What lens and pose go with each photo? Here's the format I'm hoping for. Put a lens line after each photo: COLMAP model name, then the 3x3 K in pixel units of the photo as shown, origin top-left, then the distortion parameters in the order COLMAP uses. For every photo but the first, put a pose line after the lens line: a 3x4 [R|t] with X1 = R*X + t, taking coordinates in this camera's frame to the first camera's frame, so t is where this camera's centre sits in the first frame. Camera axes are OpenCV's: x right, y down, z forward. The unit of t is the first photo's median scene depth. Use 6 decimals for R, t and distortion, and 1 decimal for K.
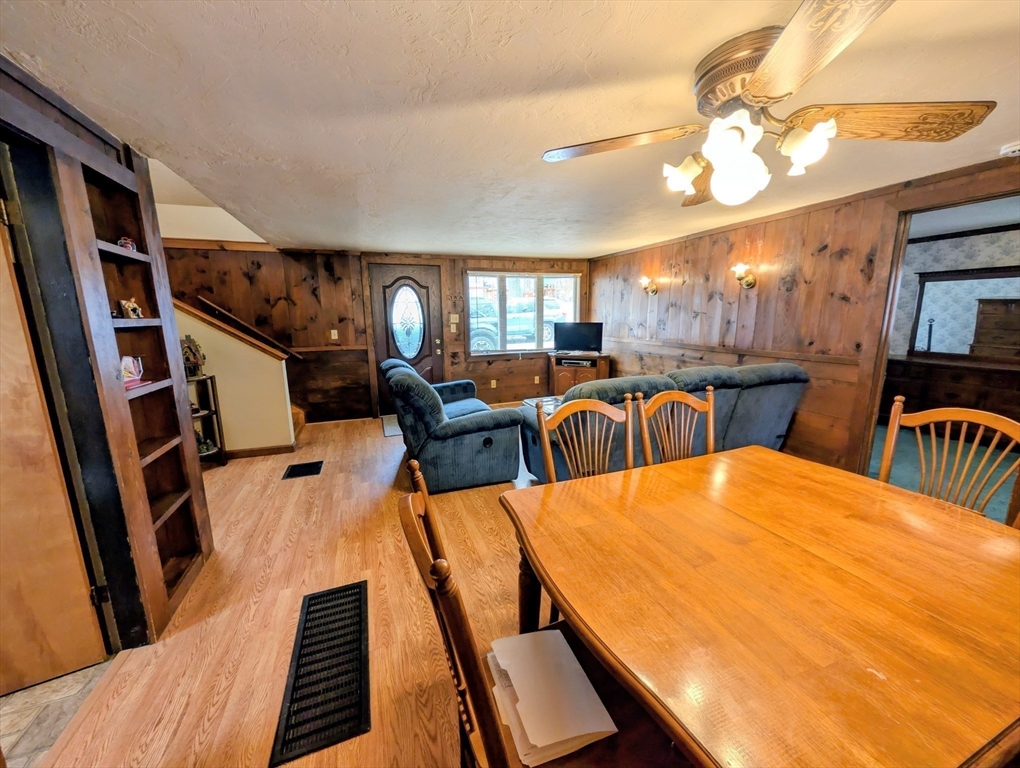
lens RADIAL K [[386.2, 0, 512.4], [0, 386.2, 386.6], [0, 0, 1]] dist [0.000849, 0.000345]
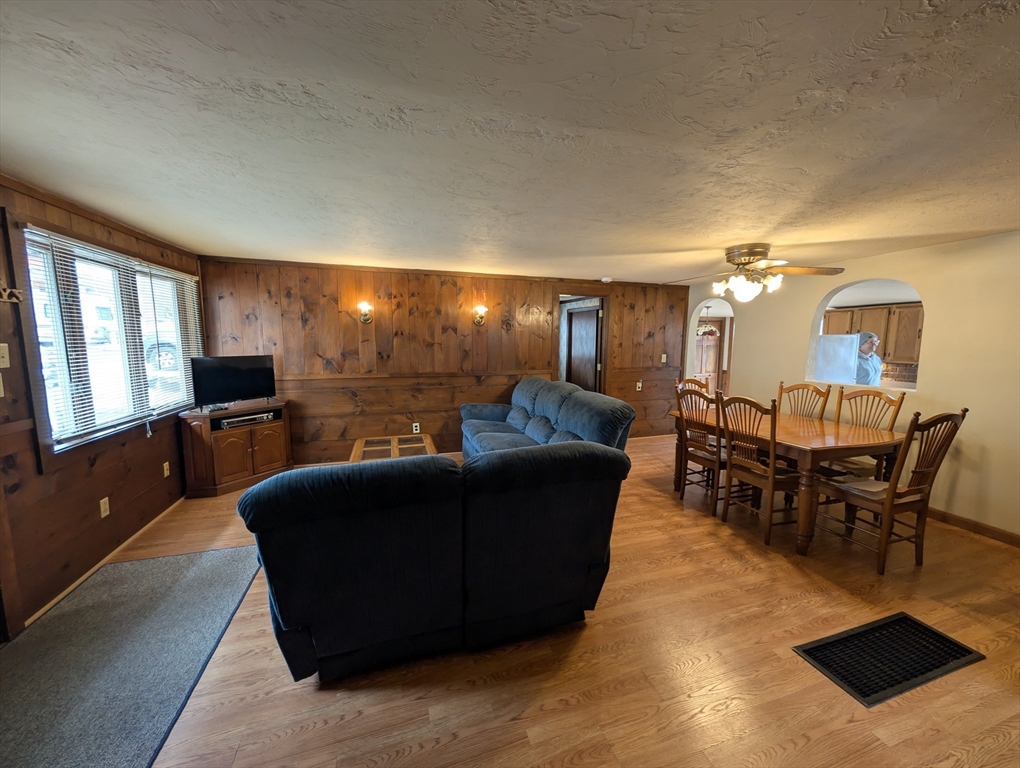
lens RADIAL K [[386.2, 0, 512.4], [0, 386.2, 386.6], [0, 0, 1]] dist [0.000849, 0.000345]
pose [[0.053837, -0.107863, 0.992707, -0.540216], [0.178052, 0.979254, 0.096745, -0.122572], [-0.982547, 0.171545, 0.071926, 0.647820]]
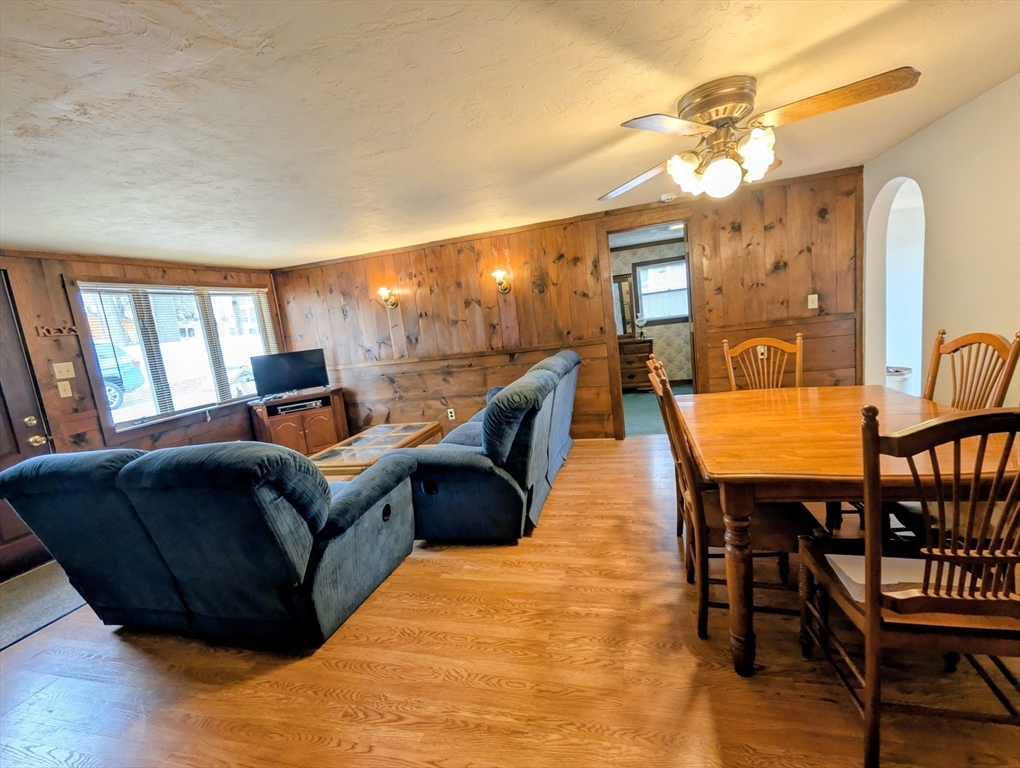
lens RADIAL K [[446.7, 0, 512.1], [0, 446.7, 386.7], [0, 0, 1]] dist [0.000835, 0.000419]
pose [[0.590420, -0.175800, 0.787717, -0.321347], [0.255594, 0.966483, 0.024120, -0.018347], [-0.765556, 0.187095, 0.615564, 0.202899]]
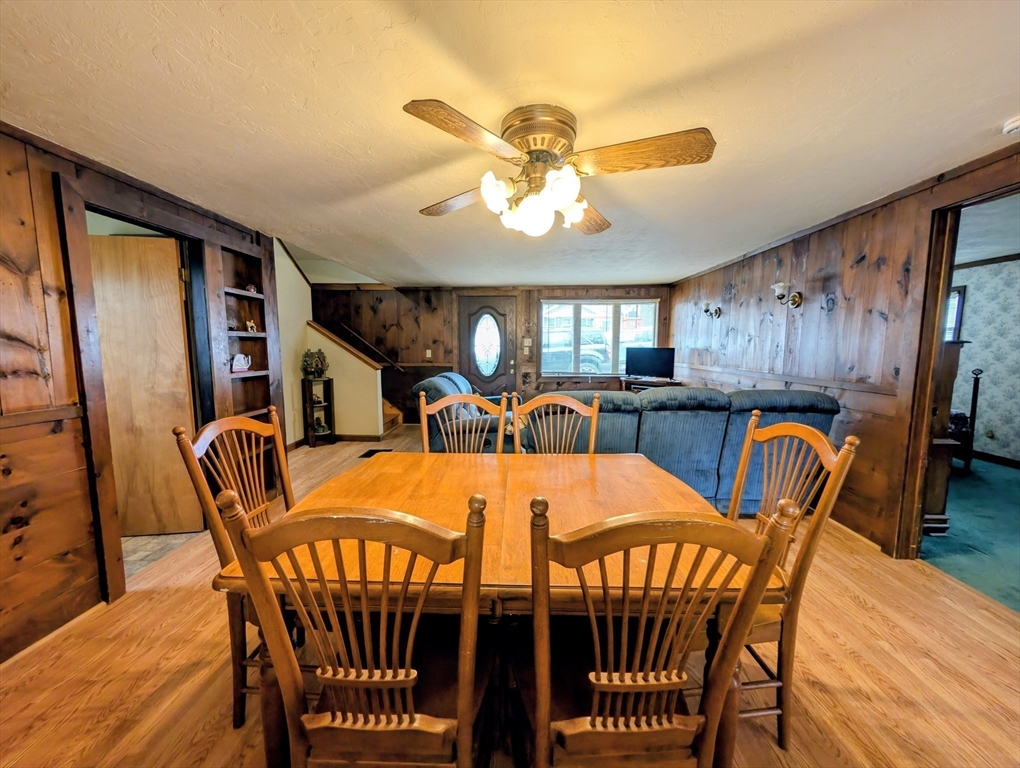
lens RADIAL K [[386.2, 0, 512.4], [0, 386.2, 386.6], [0, 0, 1]] dist [0.000849, 0.000345]
pose [[0.925044, 0.052834, -0.376167, 0.275824], [-0.081470, 0.994831, -0.060617, 0.025491], [0.371019, 0.086720, 0.924567, -0.037161]]
